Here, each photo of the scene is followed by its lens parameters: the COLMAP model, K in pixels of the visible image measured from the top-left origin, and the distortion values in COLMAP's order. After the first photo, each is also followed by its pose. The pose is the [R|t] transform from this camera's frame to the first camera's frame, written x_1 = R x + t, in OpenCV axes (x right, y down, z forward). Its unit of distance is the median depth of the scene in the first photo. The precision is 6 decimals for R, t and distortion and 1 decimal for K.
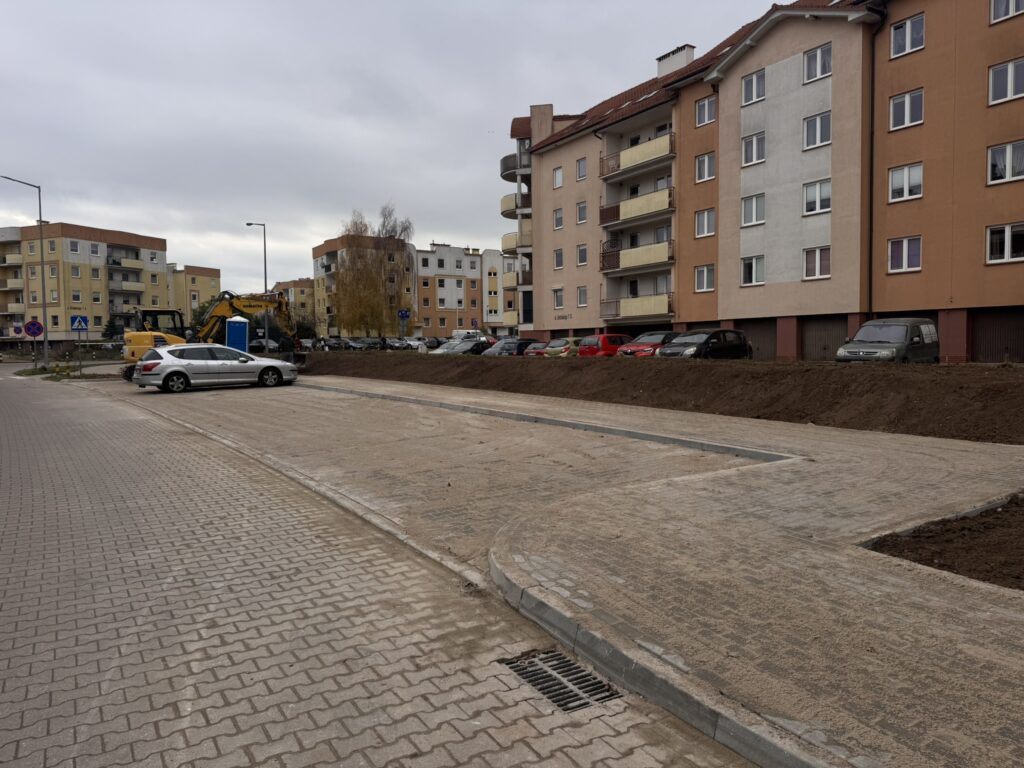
lens RADIAL K [[737.7, 0, 512.0], [0, 737.7, 384.0], [0, 0, 1]] dist [0.004204, -0.003489]
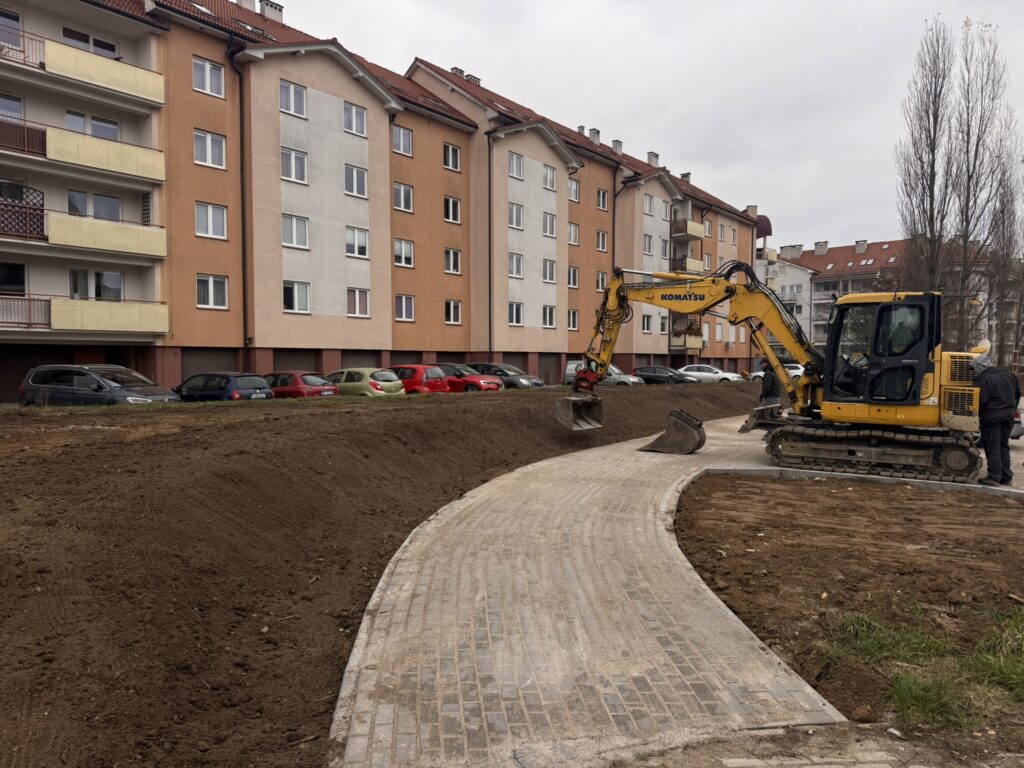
lens RADIAL K [[711.4, 0, 511.7], [0, 711.4, 402.5], [0, 0, 1]] dist [-0.000325, -0.003017]
pose [[-0.347067, -0.041196, 0.936935, -0.511779], [0.050552, 0.996761, 0.062552, -0.052395], [-0.936477, 0.069073, -0.343861, 0.888065]]
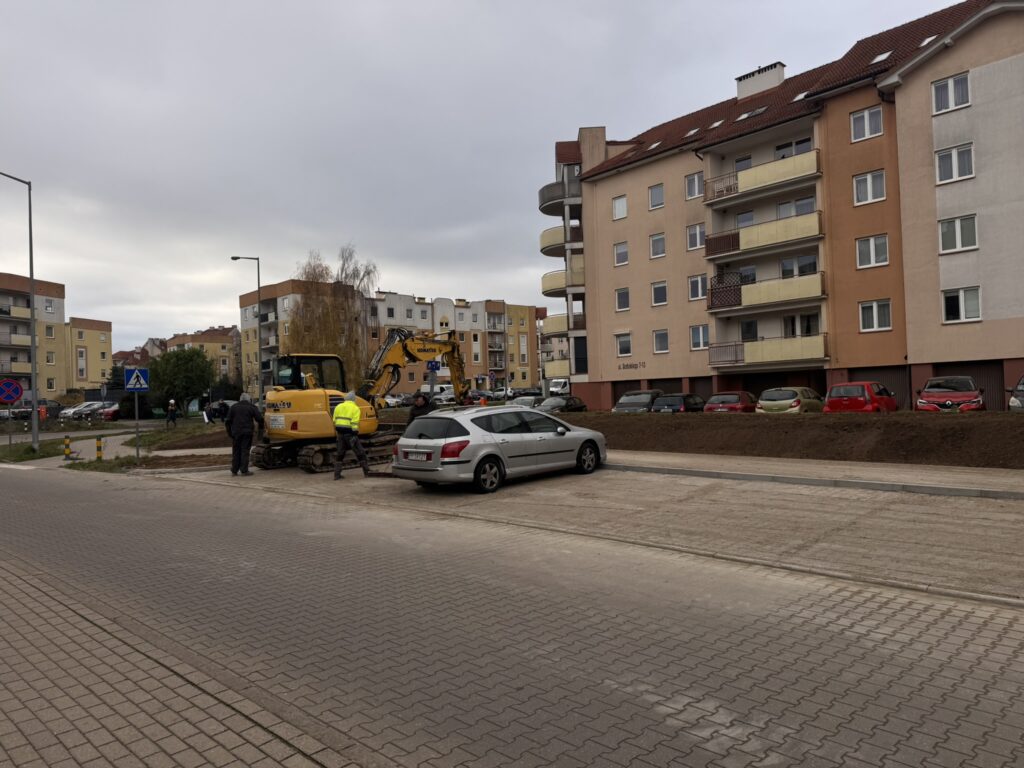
lens RADIAL K [[737.7, 0, 512.0], [0, 737.7, 384.0], [0, 0, 1]] dist [0.004204, -0.003489]
pose [[0.984539, -0.018928, 0.174143, -0.274448], [0.031770, 0.996952, -0.071258, -0.015620], [-0.172263, 0.075689, 0.982139, 0.221789]]
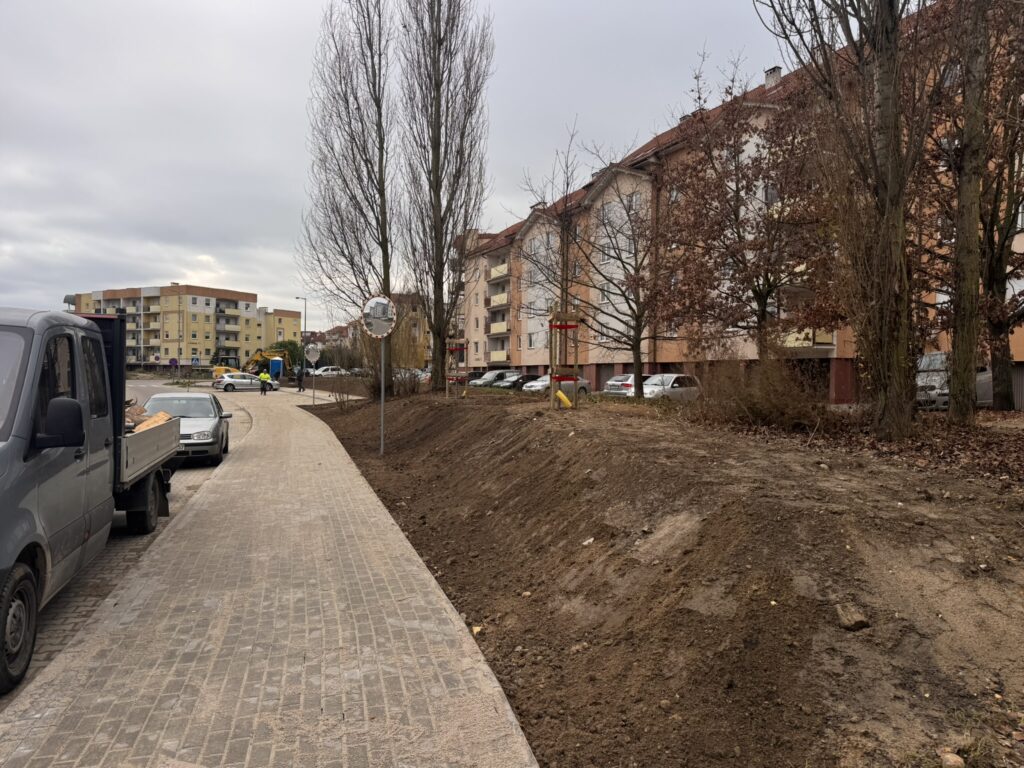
lens RADIAL K [[724.8, 0, 525.4], [0, 724.8, 387.2], [0, 0, 1]] dist [0.000286, -0.001595]
pose [[0.994554, 0.026113, -0.100900, 0.429538], [-0.029645, 0.998993, -0.033671, 0.026043], [0.099919, 0.036479, 0.994327, -0.733467]]
